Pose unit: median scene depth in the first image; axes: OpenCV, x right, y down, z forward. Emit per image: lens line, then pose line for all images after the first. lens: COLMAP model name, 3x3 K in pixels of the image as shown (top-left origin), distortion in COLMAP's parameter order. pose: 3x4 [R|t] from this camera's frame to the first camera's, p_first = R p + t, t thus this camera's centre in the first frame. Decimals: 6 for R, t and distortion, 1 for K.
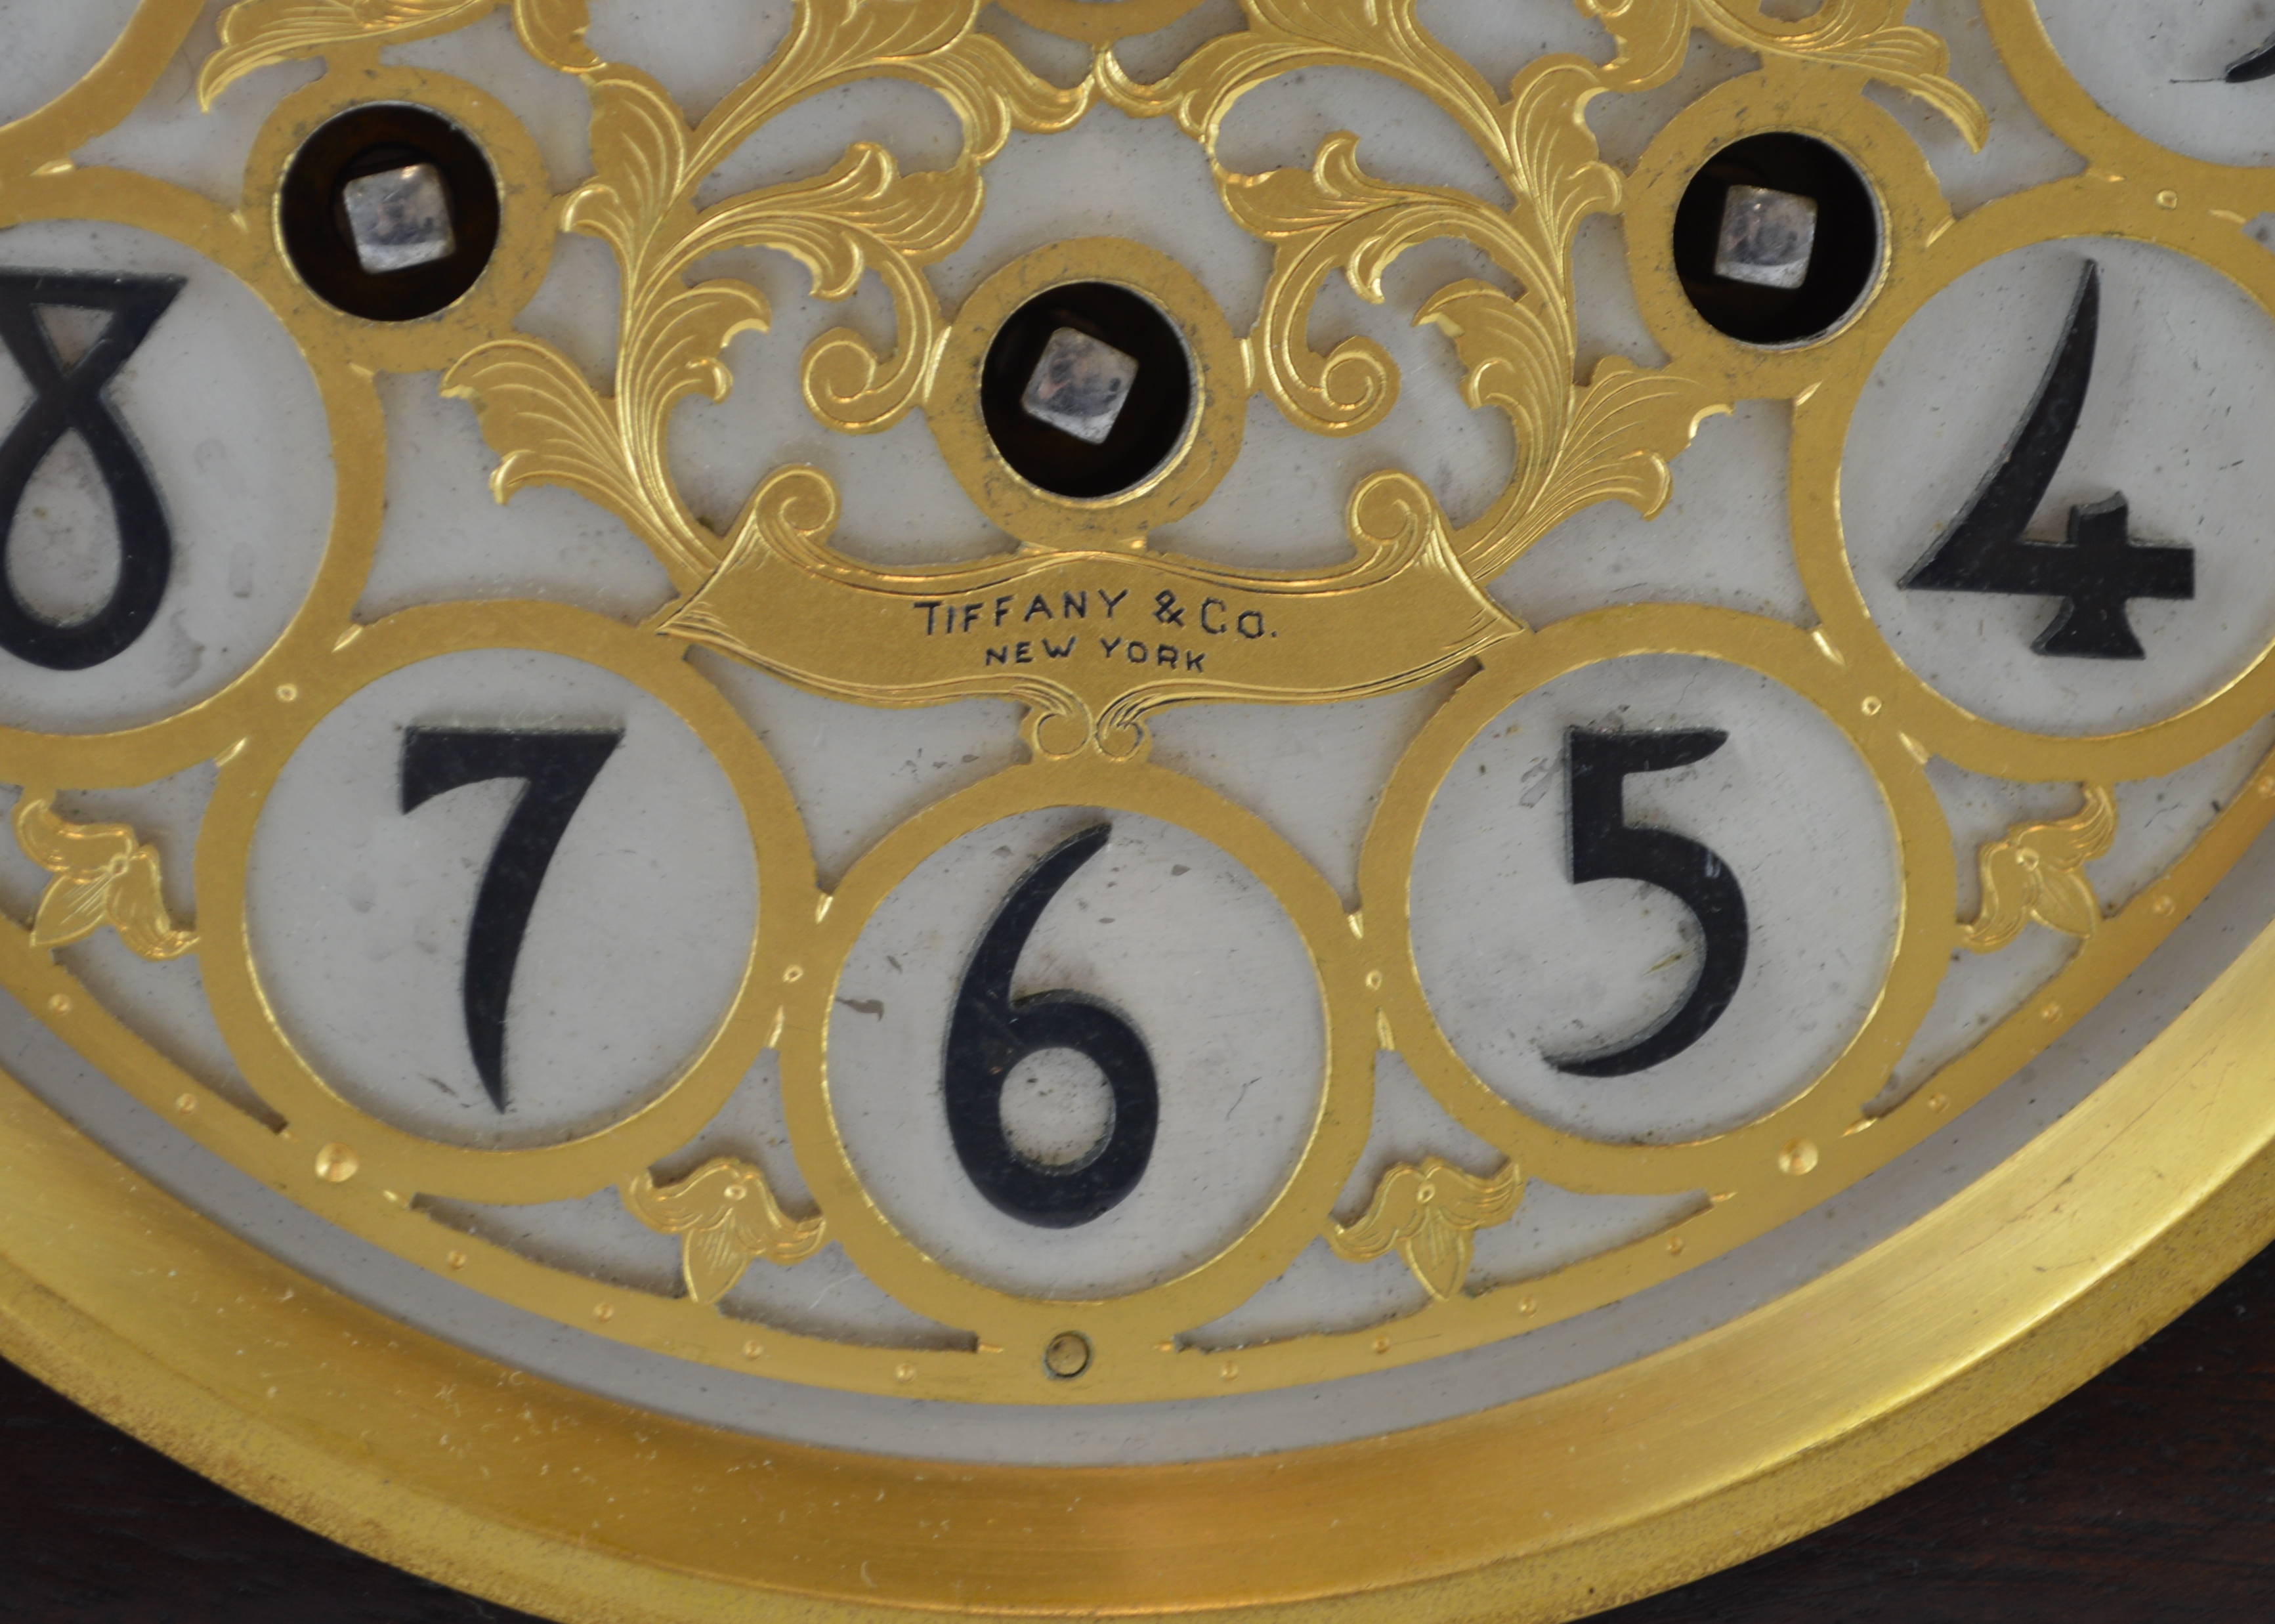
lens RADIAL K [[7671.3, 0, 1142.0], [0, 7671.3, 803.7], [0, 0, 1]] dist [-0.027732, 0.000000]
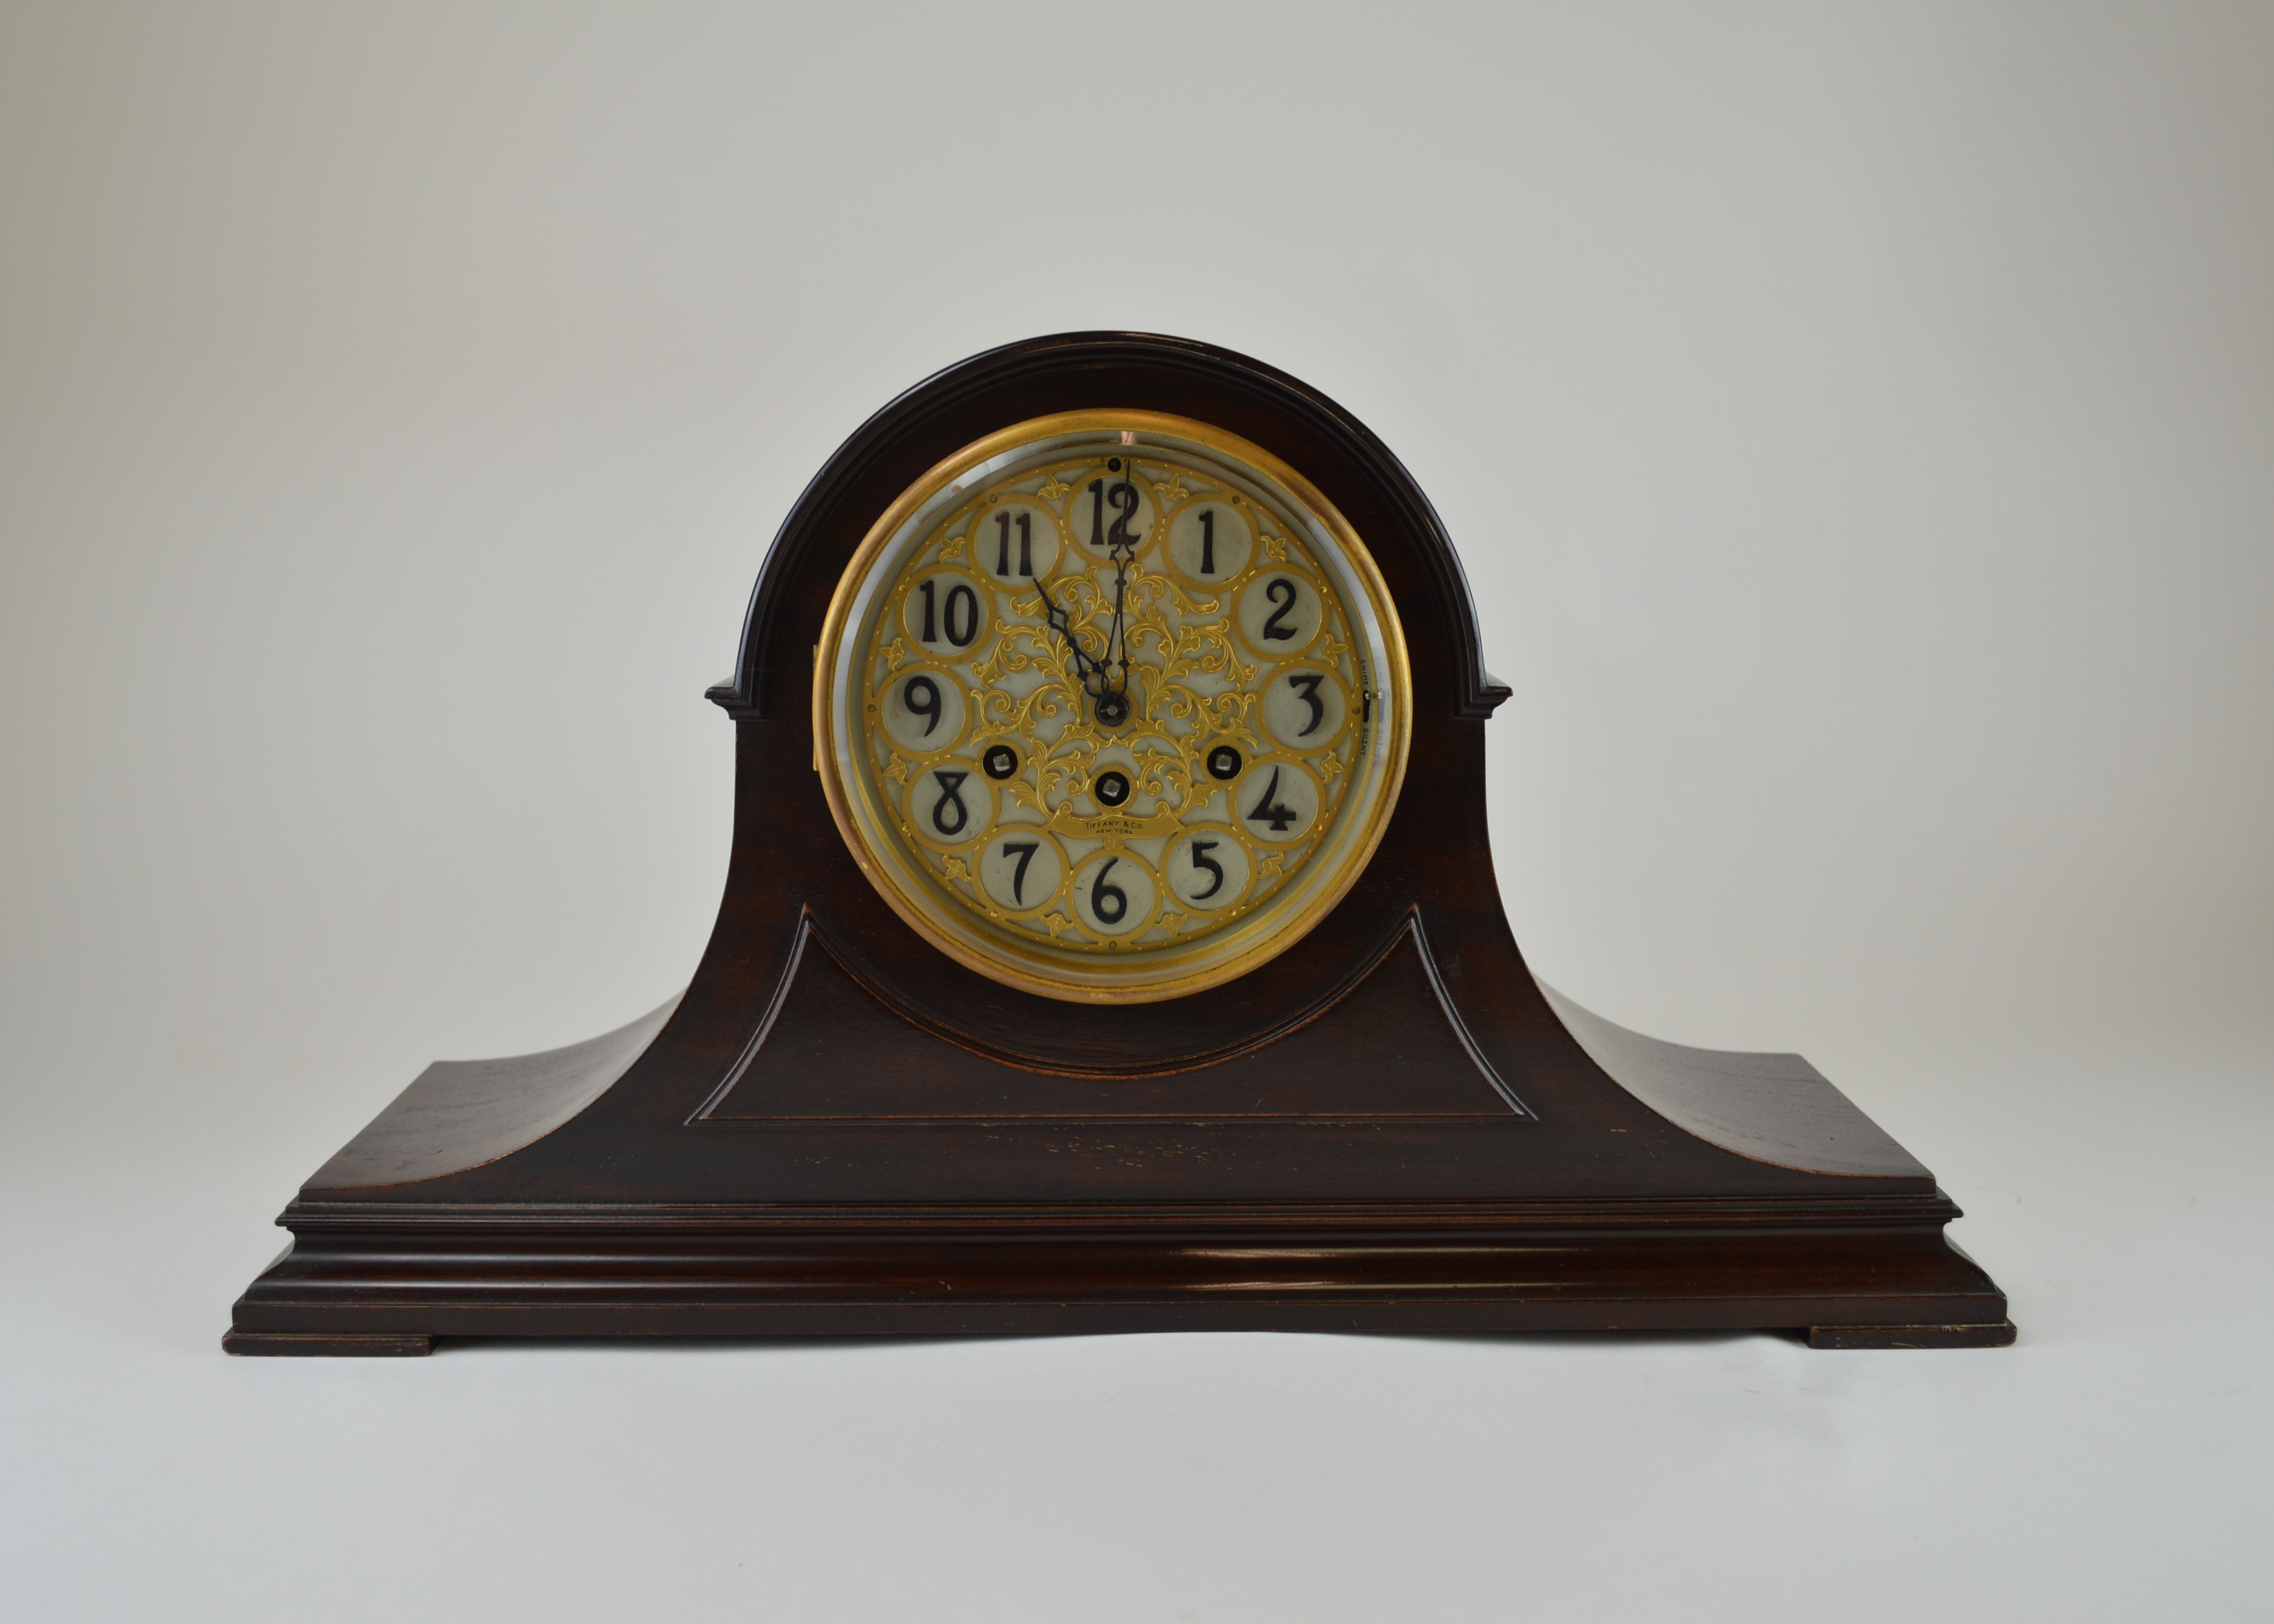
lens RADIAL K [[2730.6, 0, 1137.1], [0, 2730.6, 814.6], [0, 0, 1]] dist [-0.041067, 0.000000]
pose [[0.995686, -0.010261, -0.092223, 0.214966], [0.008440, 0.999762, -0.020121, 0.011622], [0.092407, 0.019256, 0.995535, -1.192049]]
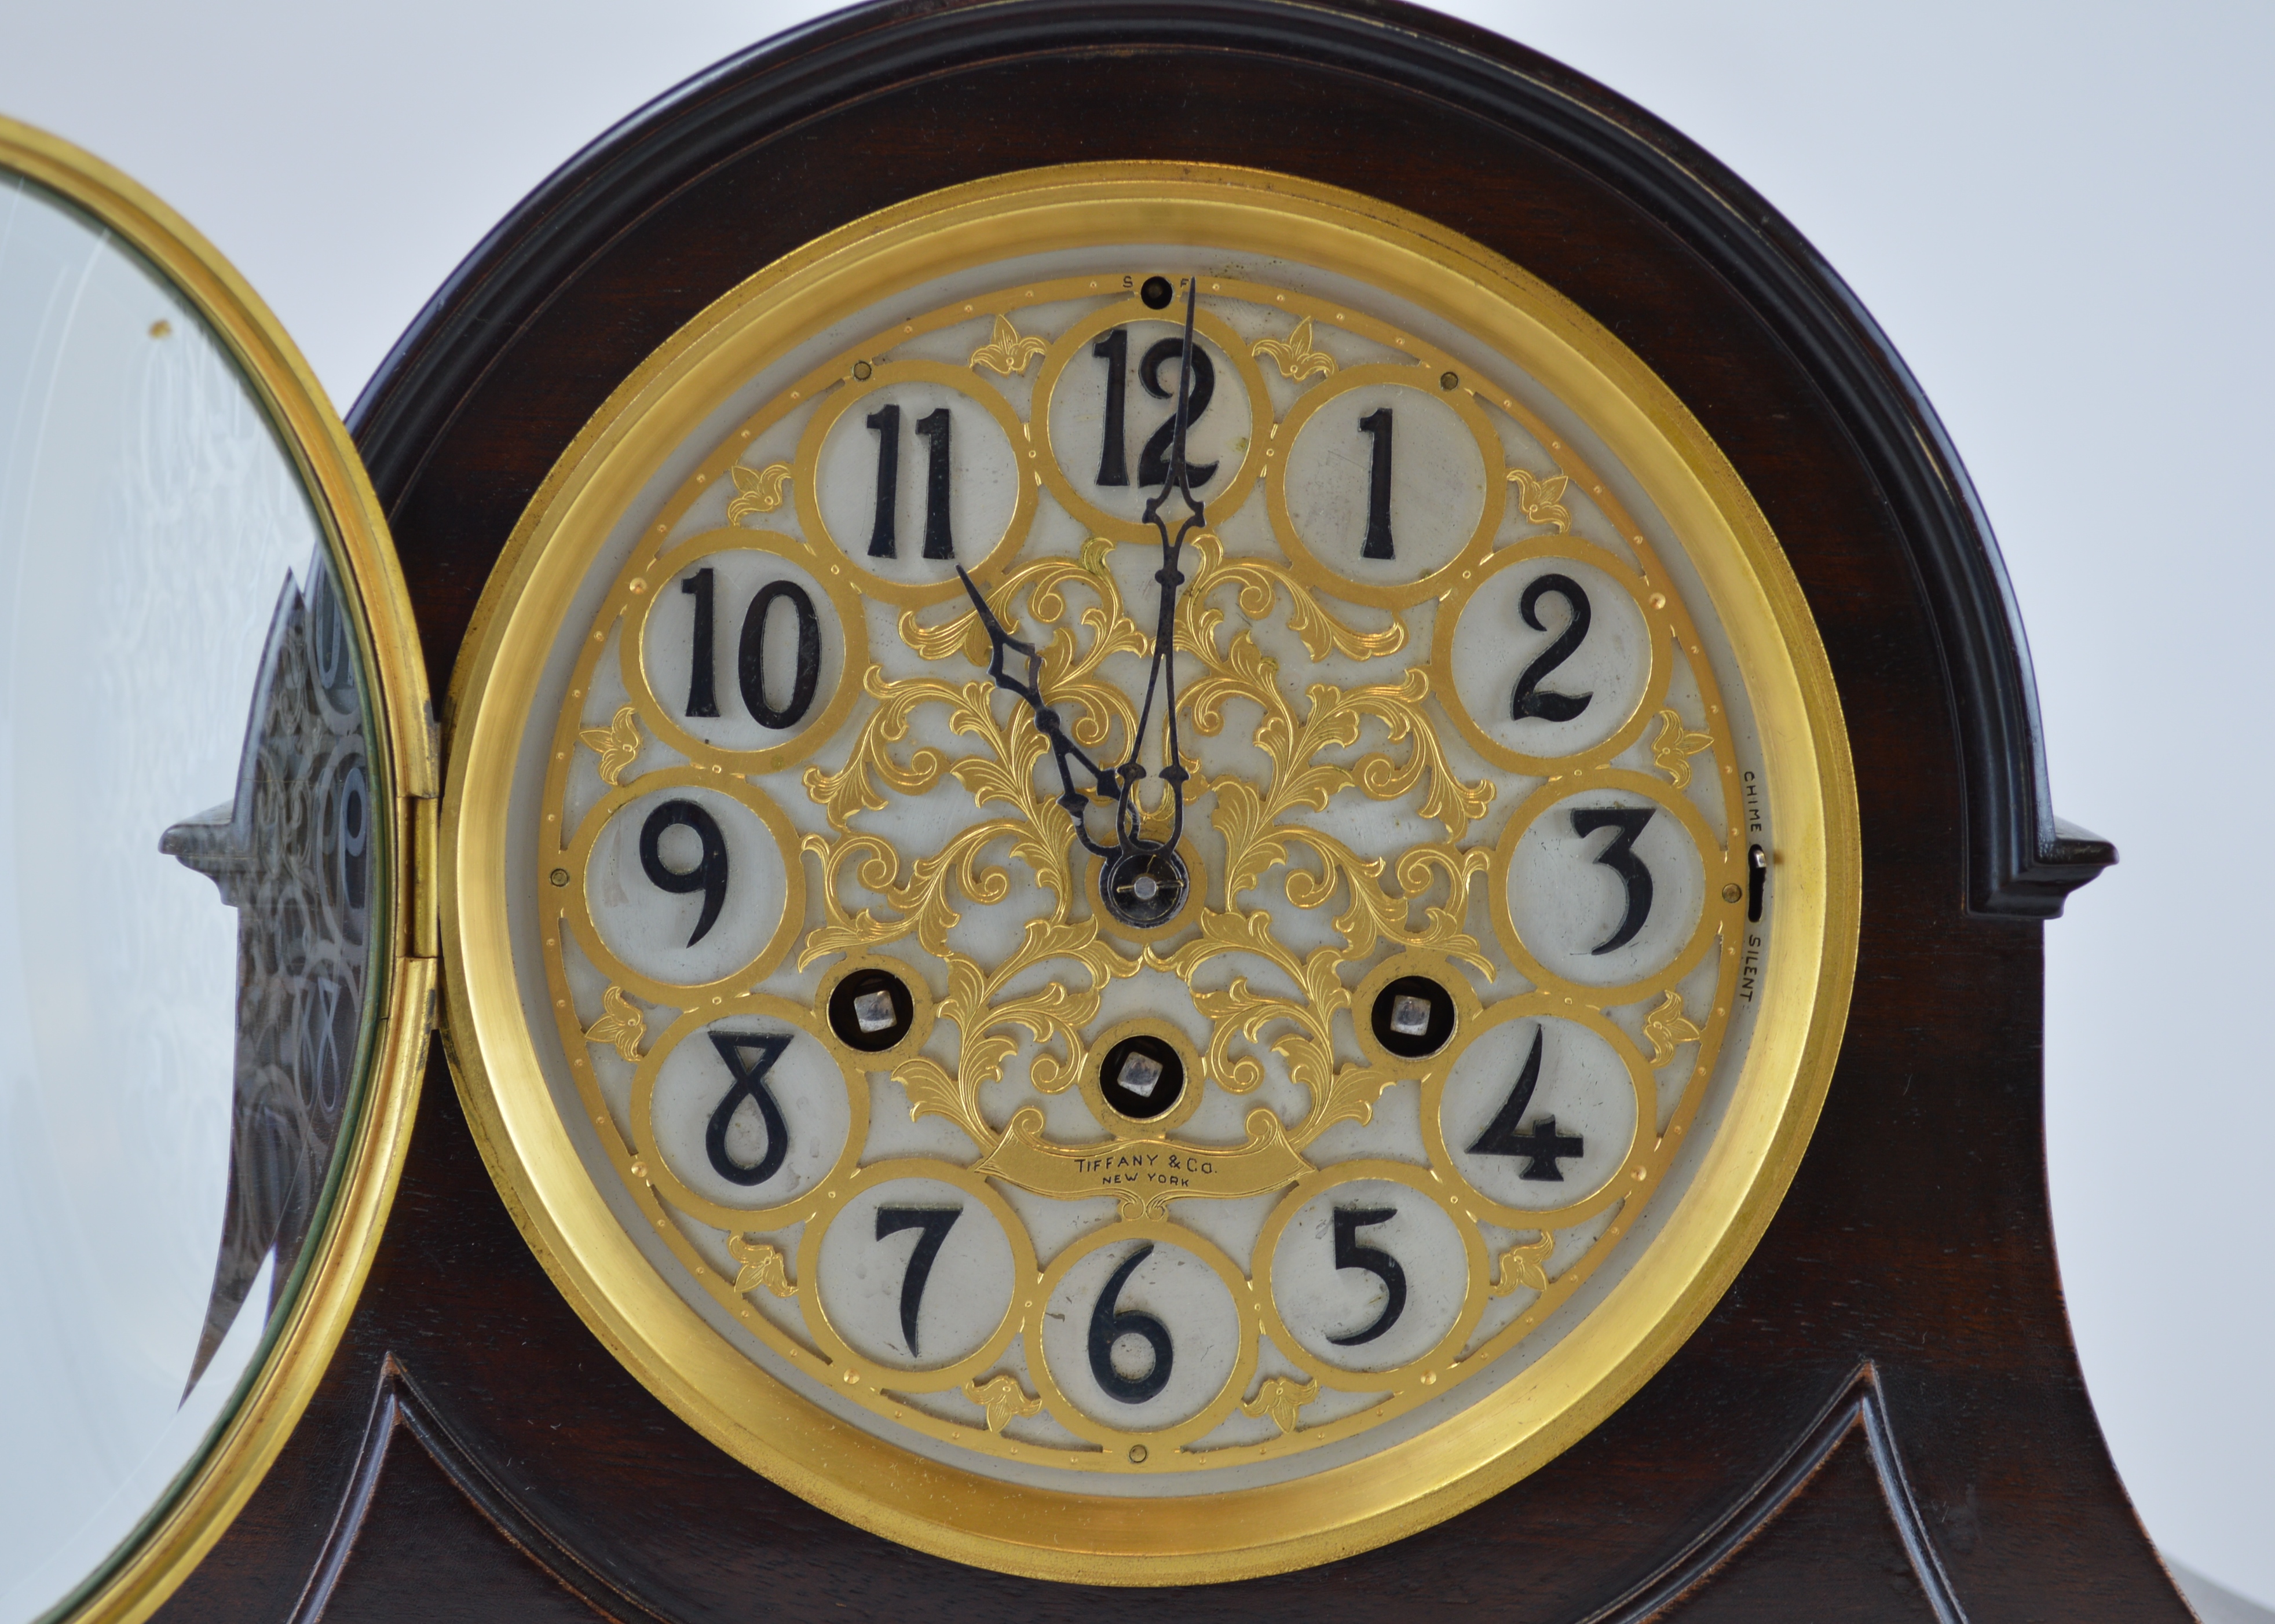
lens RADIAL K [[4638.3, 0, 1155.9], [0, 4638.3, 806.3], [0, 0, 1]] dist [-0.106557, 0.000000]
pose [[0.995959, -0.003433, -0.089747, 0.136183], [-0.002273, 0.997985, -0.063407, -0.045595], [0.089784, 0.063355, 0.993944, -0.544528]]
